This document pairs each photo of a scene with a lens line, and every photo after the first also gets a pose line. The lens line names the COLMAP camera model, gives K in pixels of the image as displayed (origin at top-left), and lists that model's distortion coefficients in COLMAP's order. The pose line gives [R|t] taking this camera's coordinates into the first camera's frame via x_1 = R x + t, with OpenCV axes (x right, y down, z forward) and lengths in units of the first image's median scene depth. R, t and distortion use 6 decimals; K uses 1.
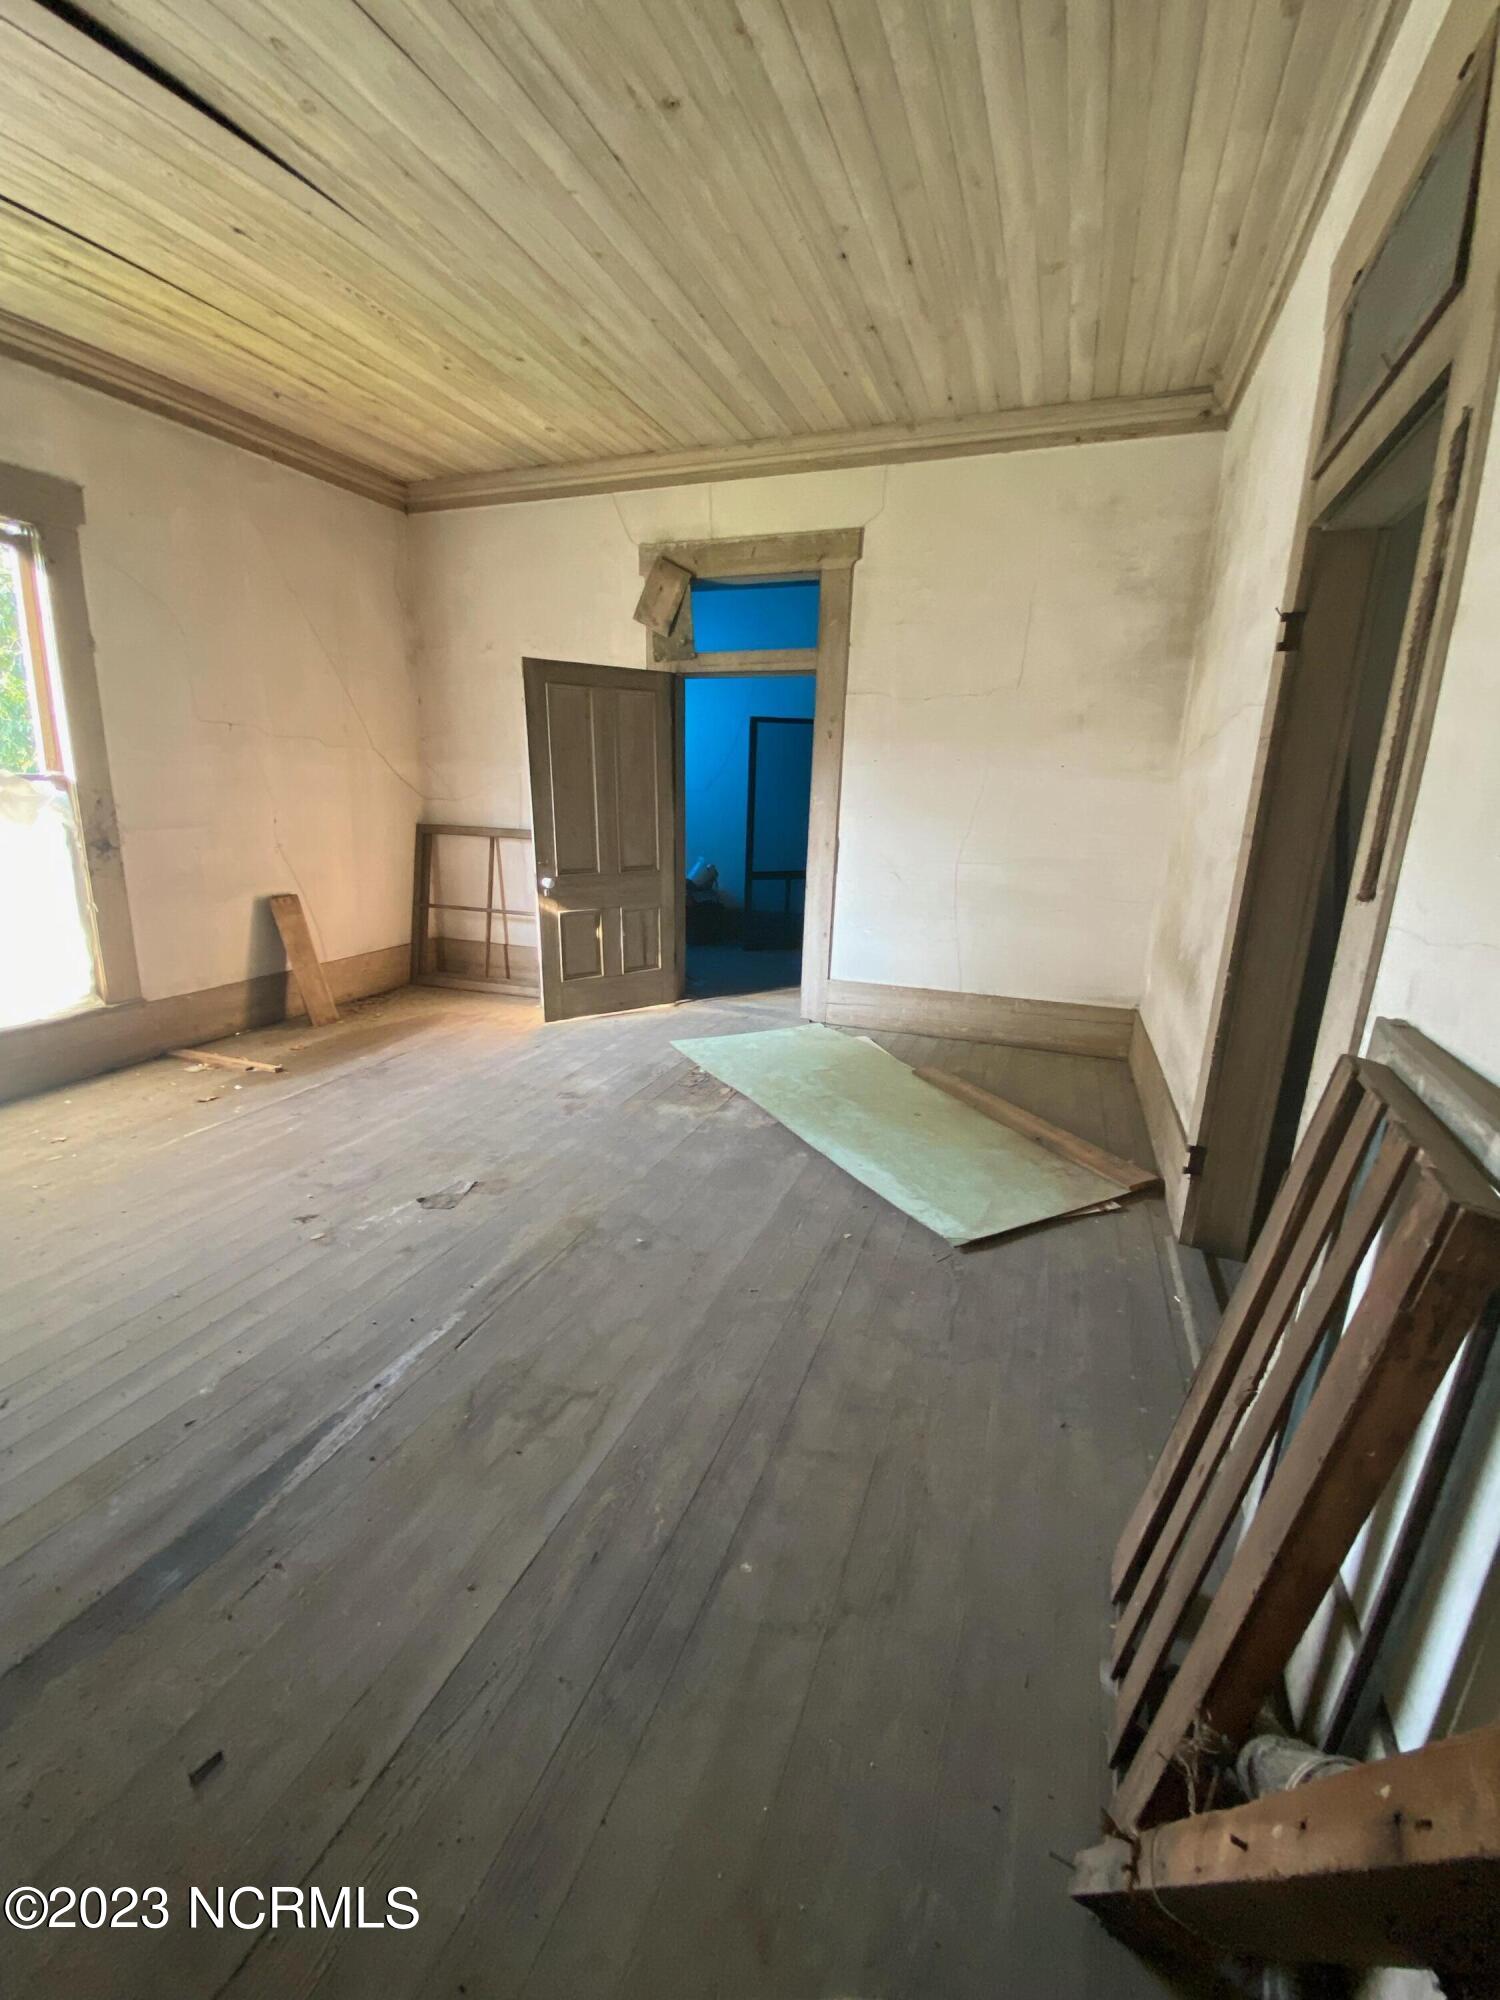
lens RADIAL K [[799.8, 0, 750.8], [0, 799.8, 990.5], [0, 0, 1]] dist [0.031383, -0.029934]
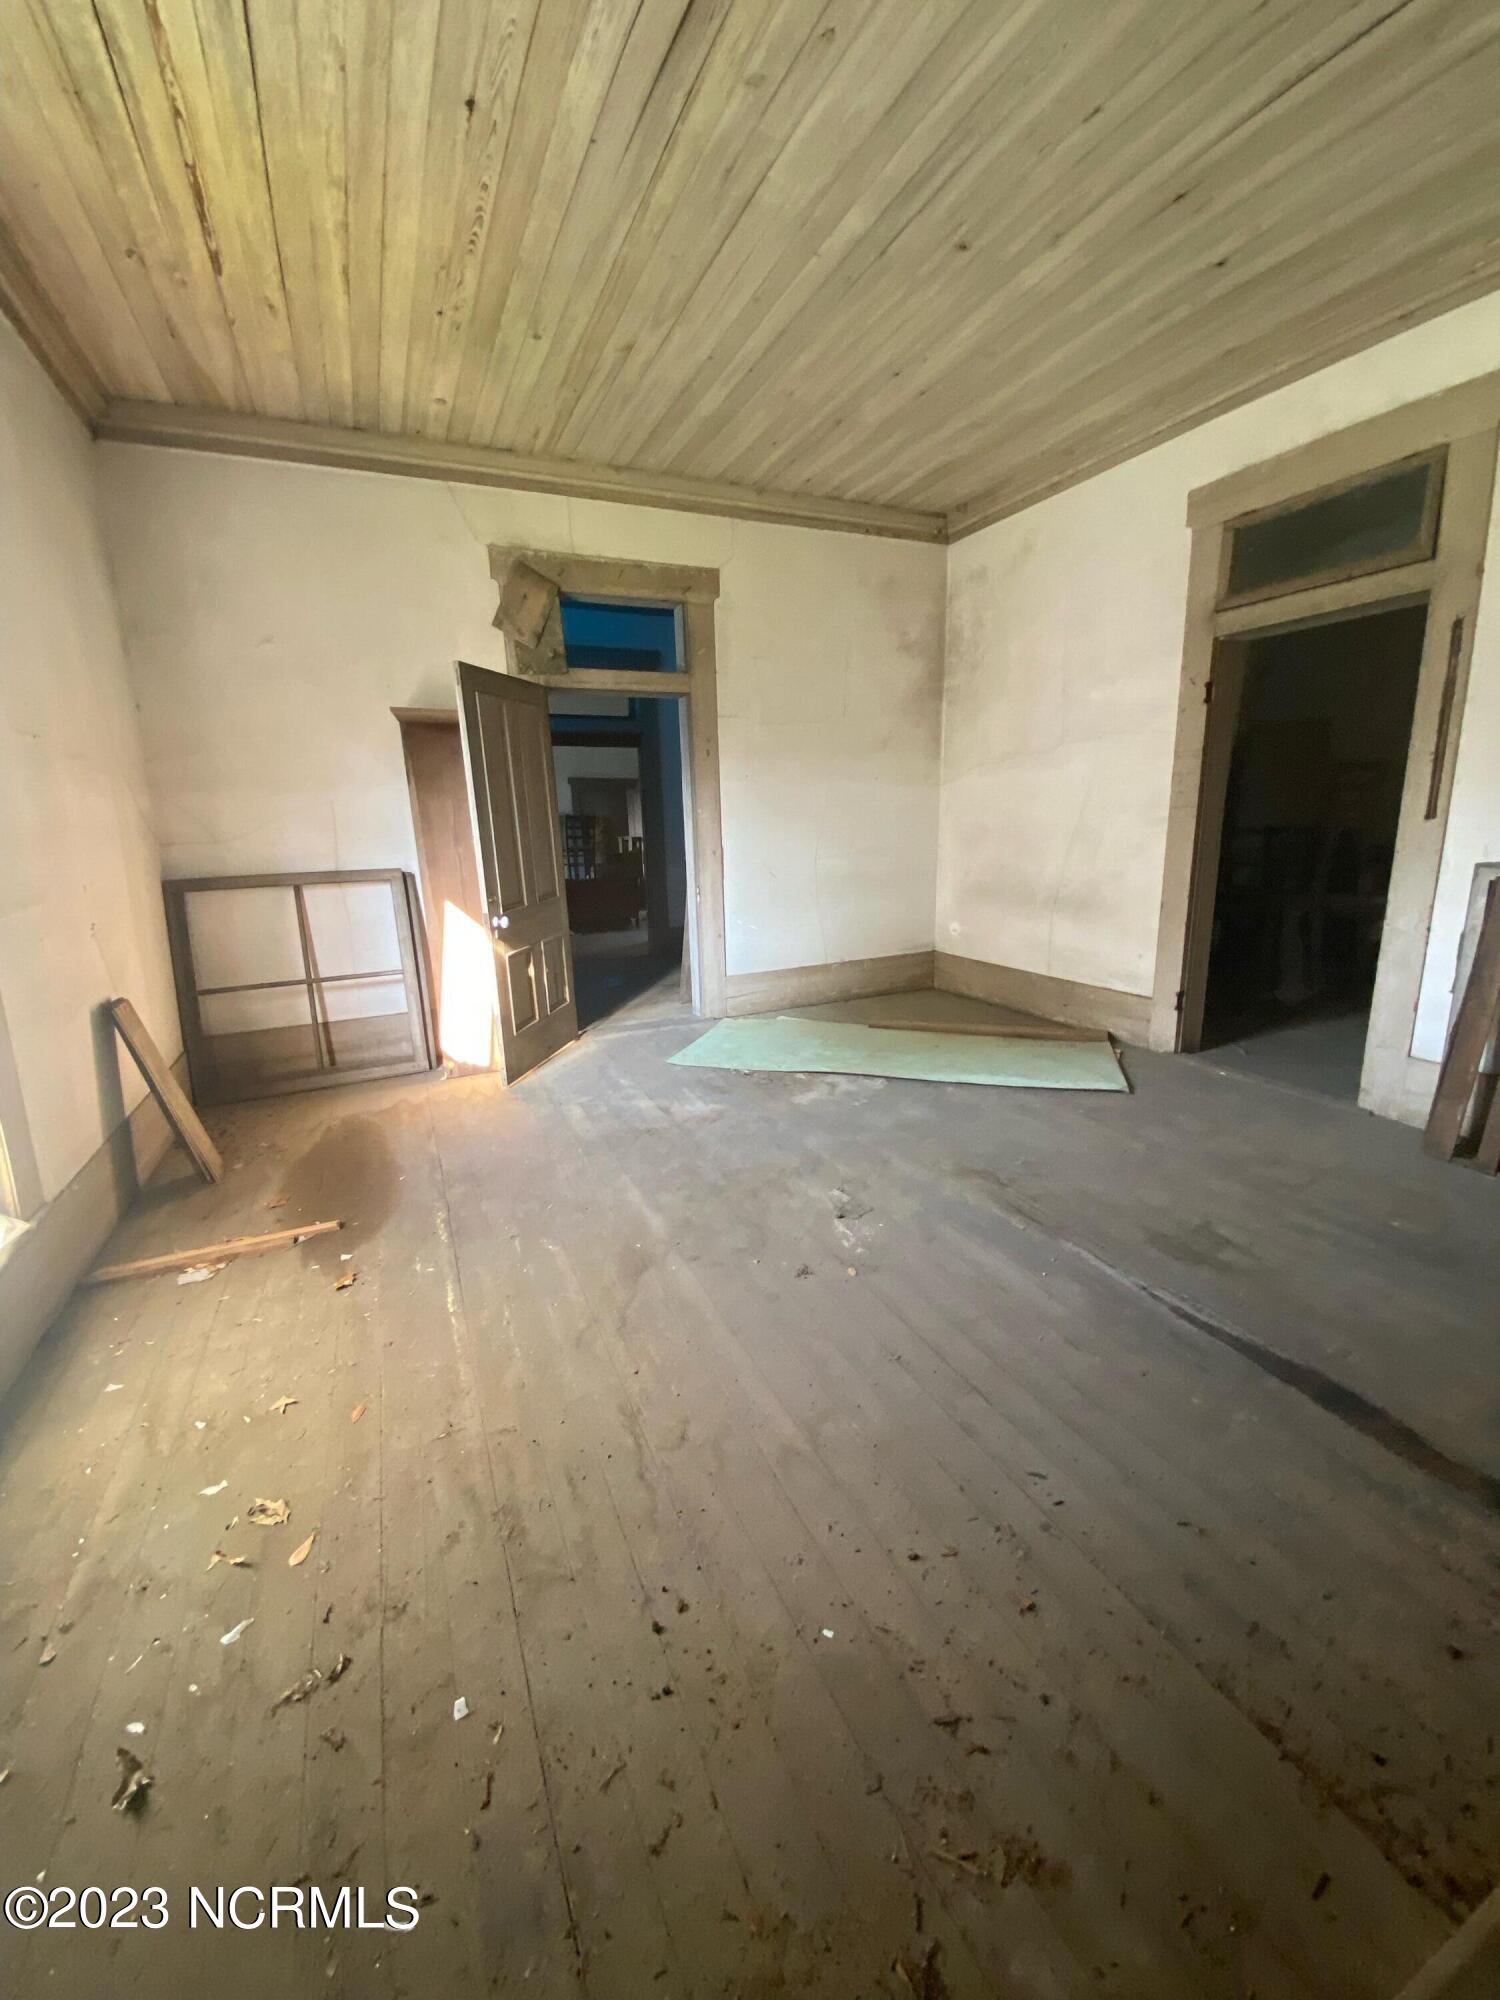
lens RADIAL K [[799.8, 0, 750.8], [0, 799.8, 990.5], [0, 0, 1]] dist [0.031383, -0.029934]
pose [[0.713421, -0.198529, 0.672025, -0.747148], [0.217774, 0.974353, 0.056653, -0.060476], [-0.666037, 0.105932, 0.738358, 0.218167]]
